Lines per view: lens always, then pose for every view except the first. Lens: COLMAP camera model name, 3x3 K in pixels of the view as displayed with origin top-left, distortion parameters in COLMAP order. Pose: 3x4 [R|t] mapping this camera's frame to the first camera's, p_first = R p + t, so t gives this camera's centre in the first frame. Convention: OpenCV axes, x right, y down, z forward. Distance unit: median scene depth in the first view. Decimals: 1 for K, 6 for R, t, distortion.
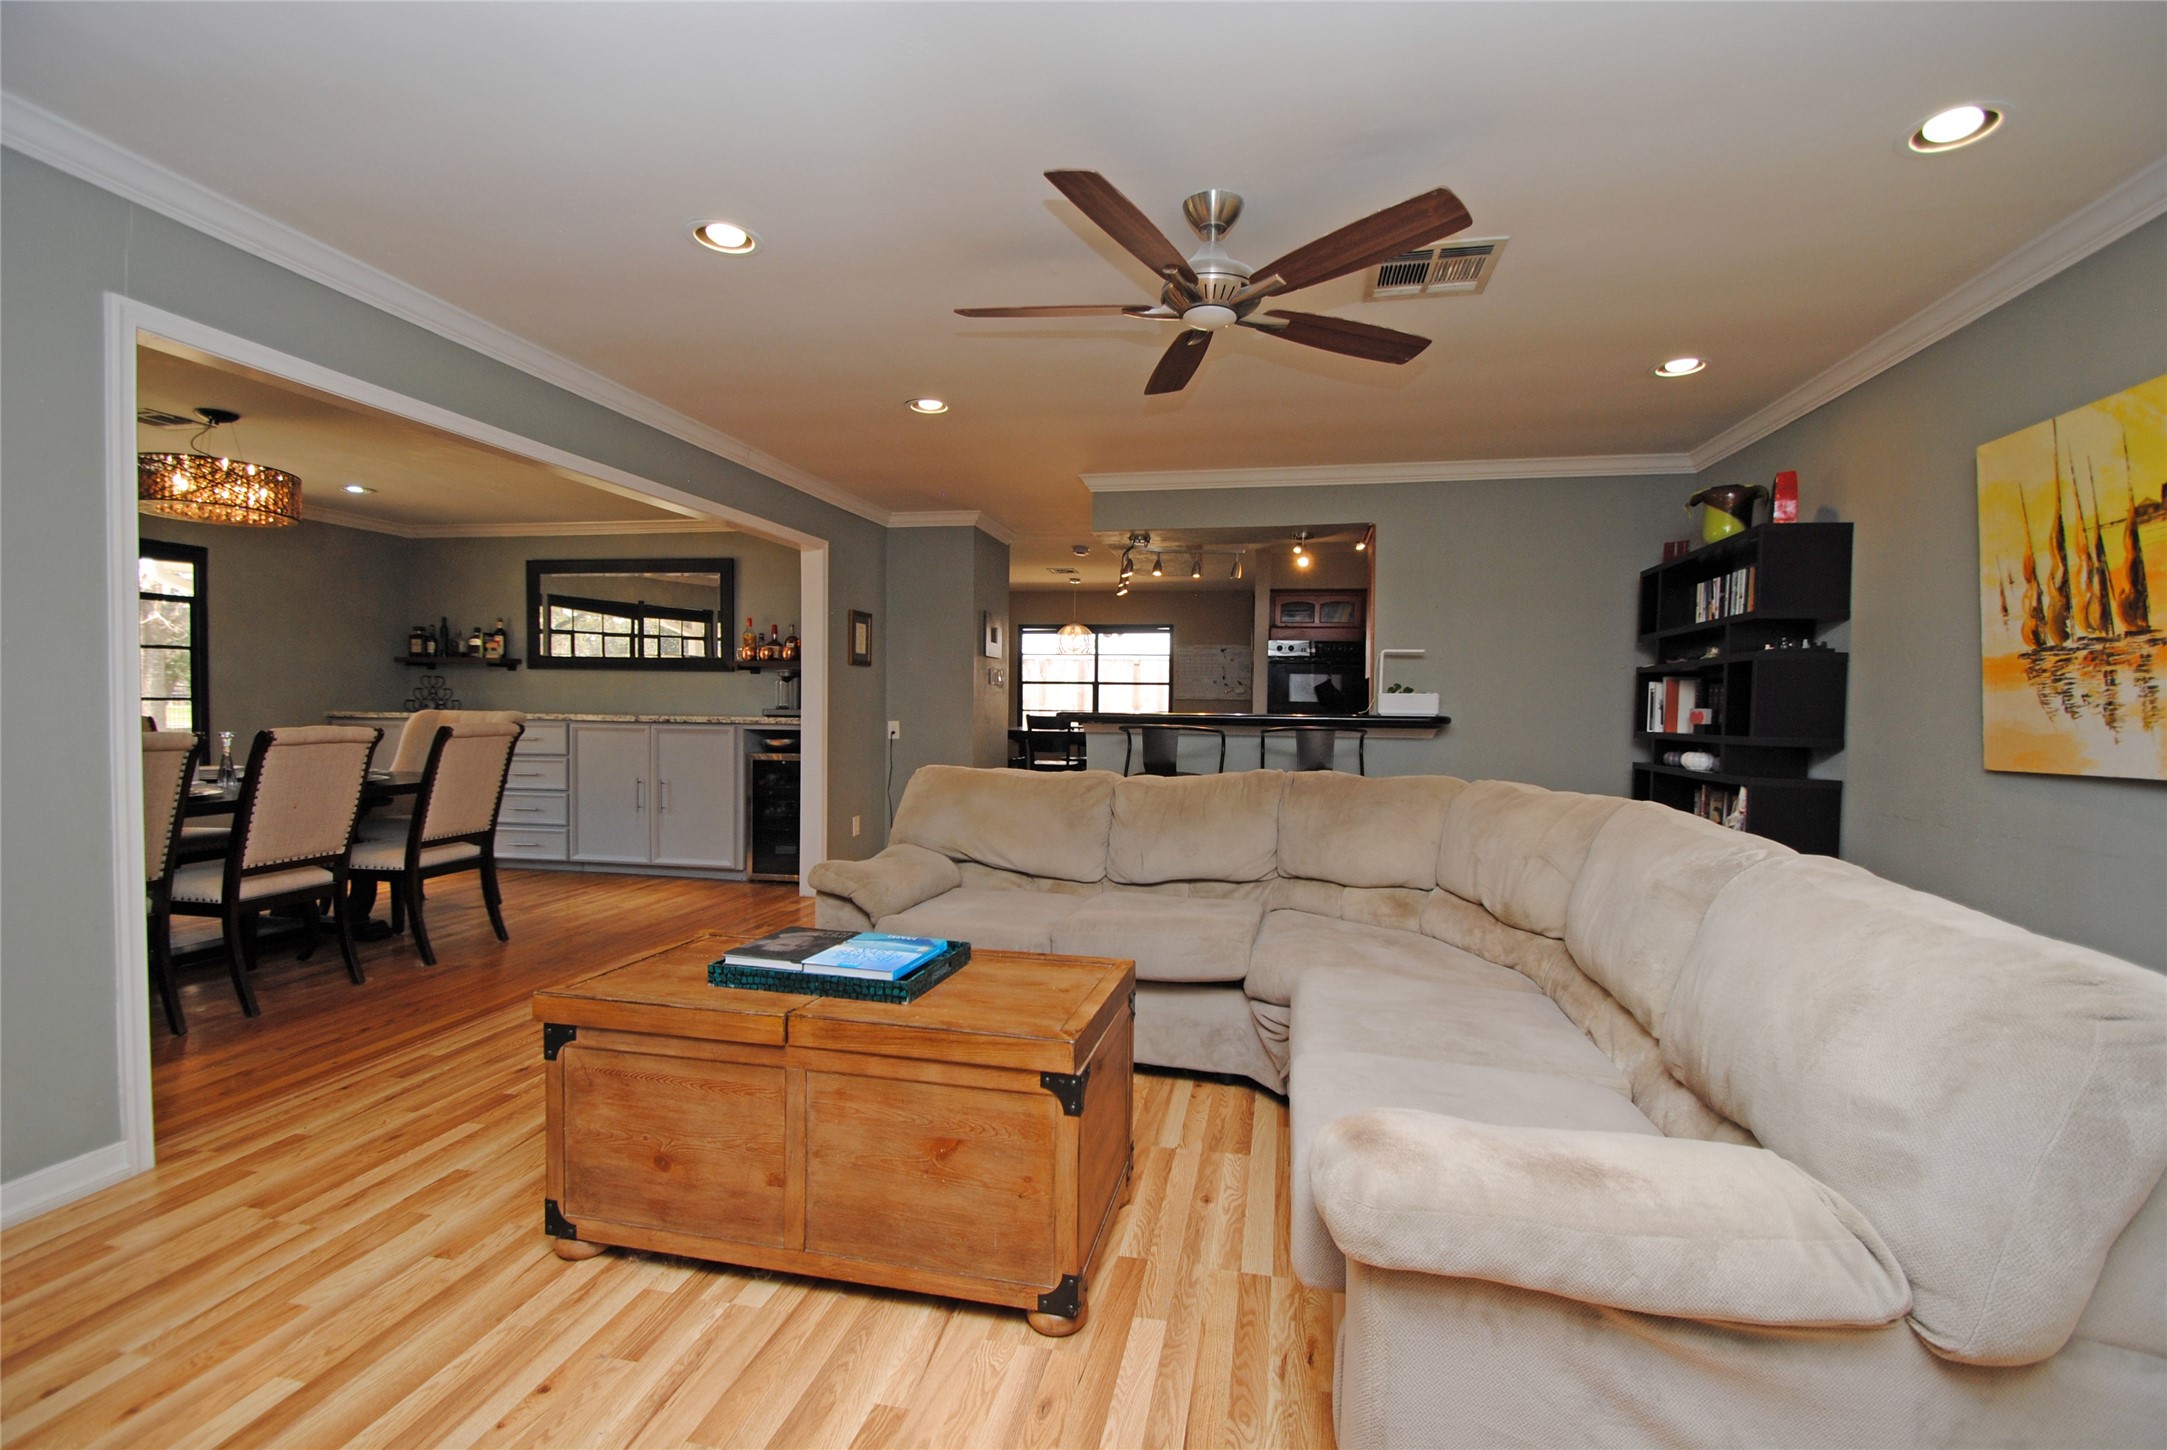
lens RADIAL K [[951.4, 0, 1094.7], [0, 951.4, 728.5], [0, 0, 1]] dist [0.010401, -0.013087]
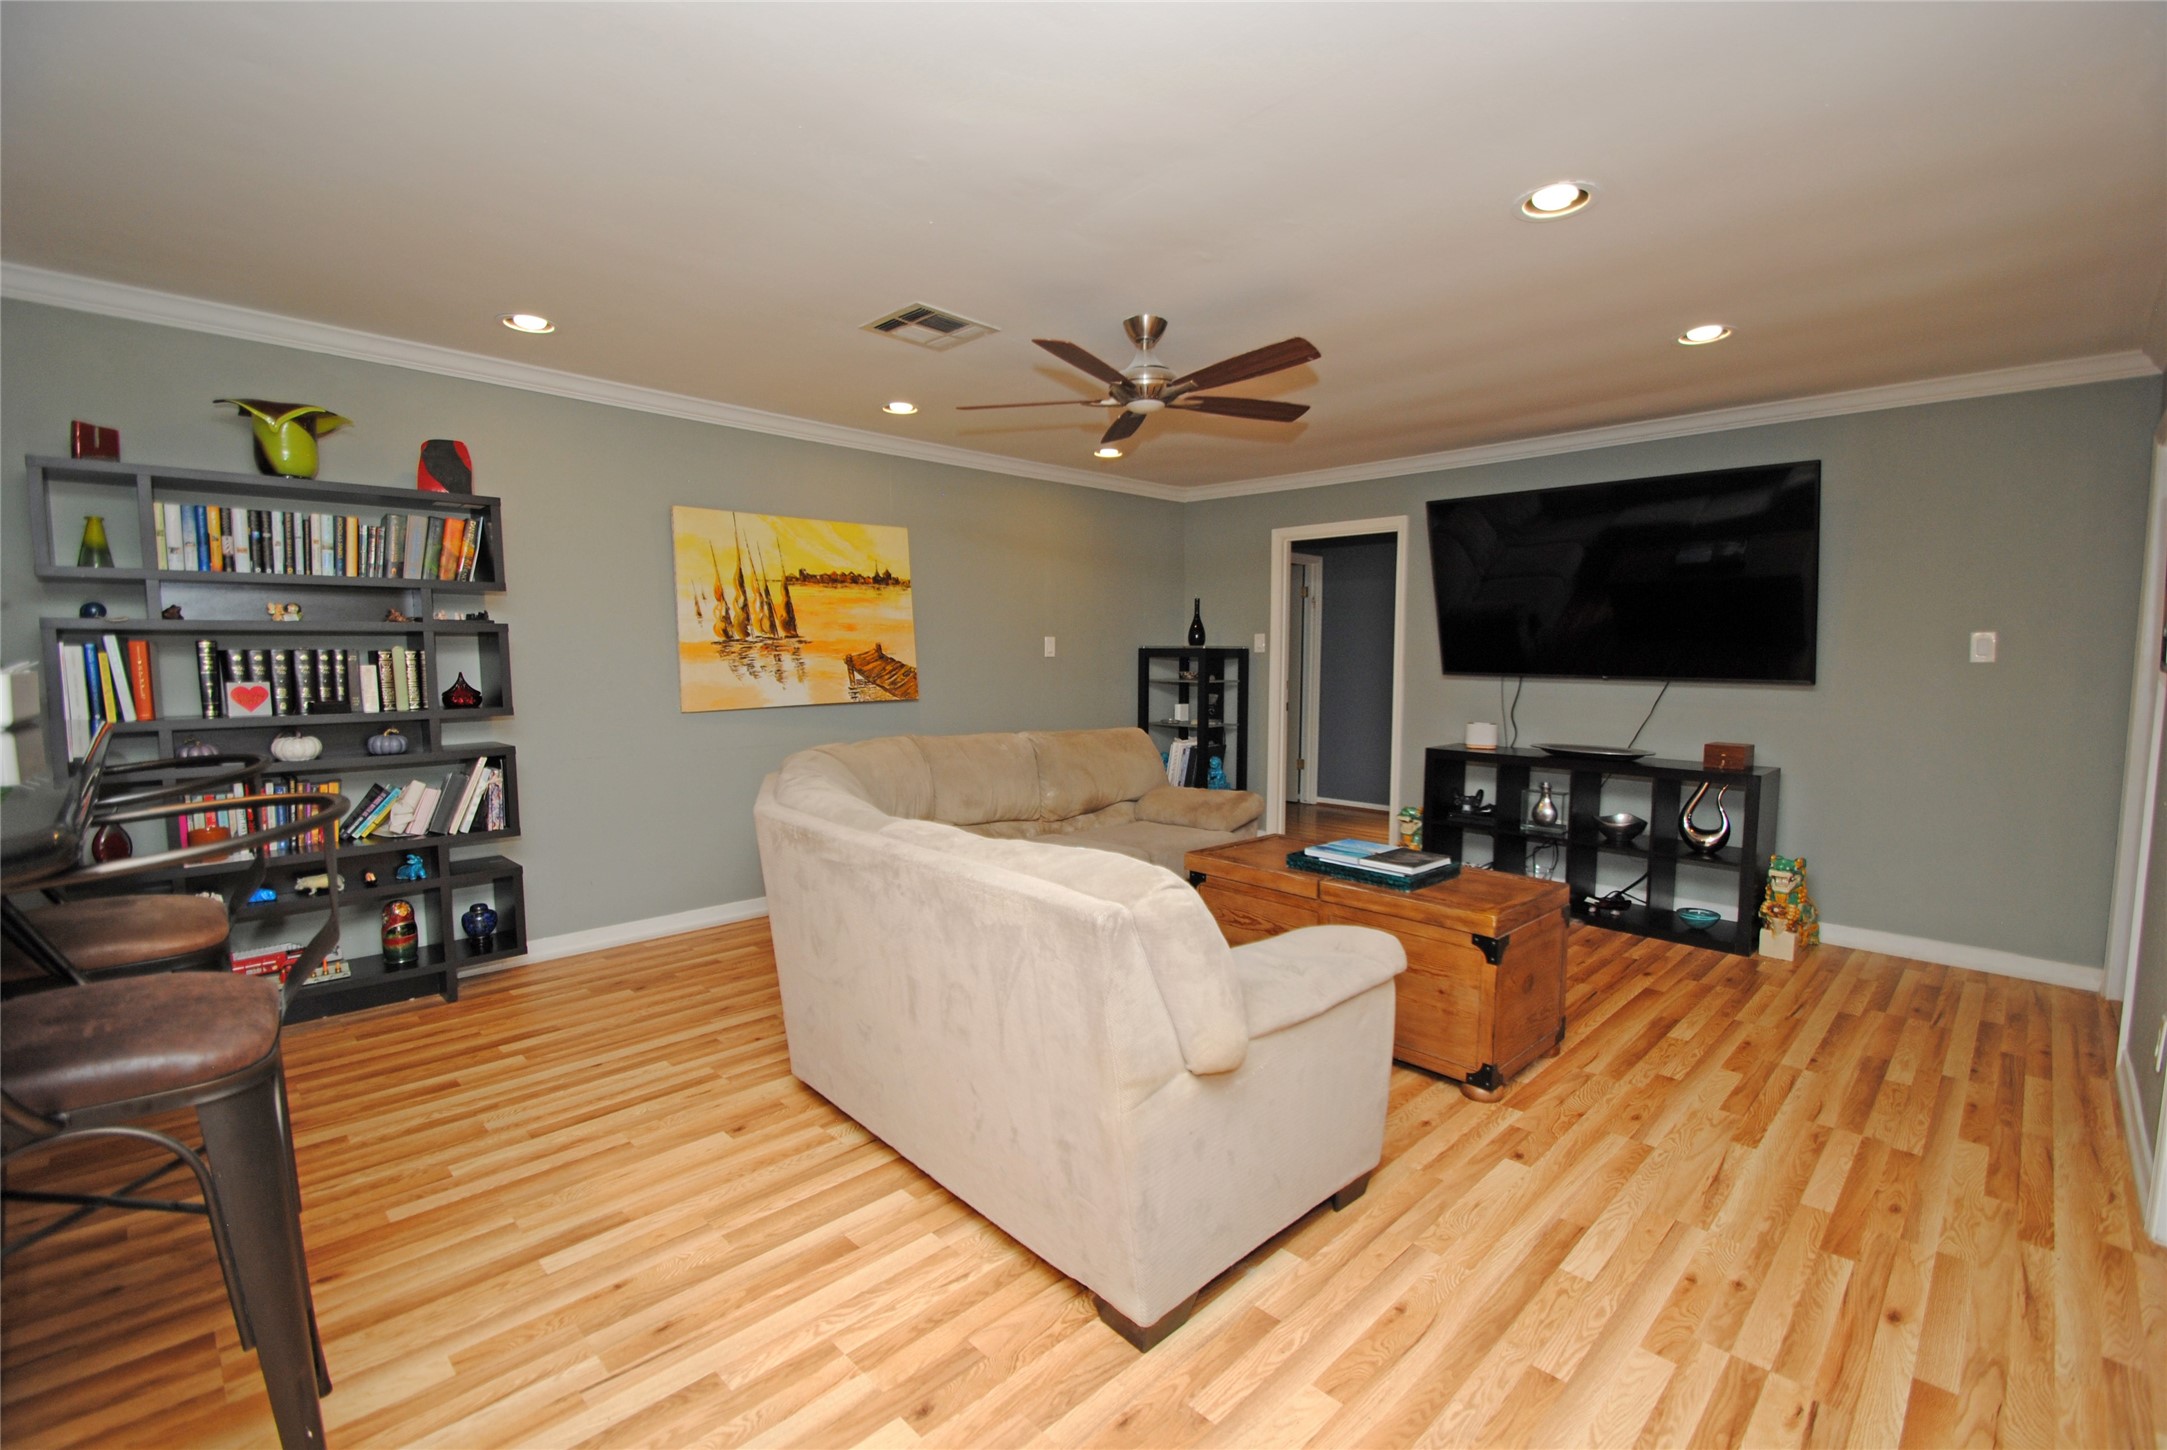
lens RADIAL K [[951.4, 0, 1089.2], [0, 951.4, 742.6], [0, 0, 1]] dist [0.010401, -0.013087]
pose [[-0.830659, -0.070291, 0.552327, -0.601492], [-0.001955, 0.992361, 0.123351, -0.121222], [-0.556778, 0.101382, -0.824451, 2.236144]]
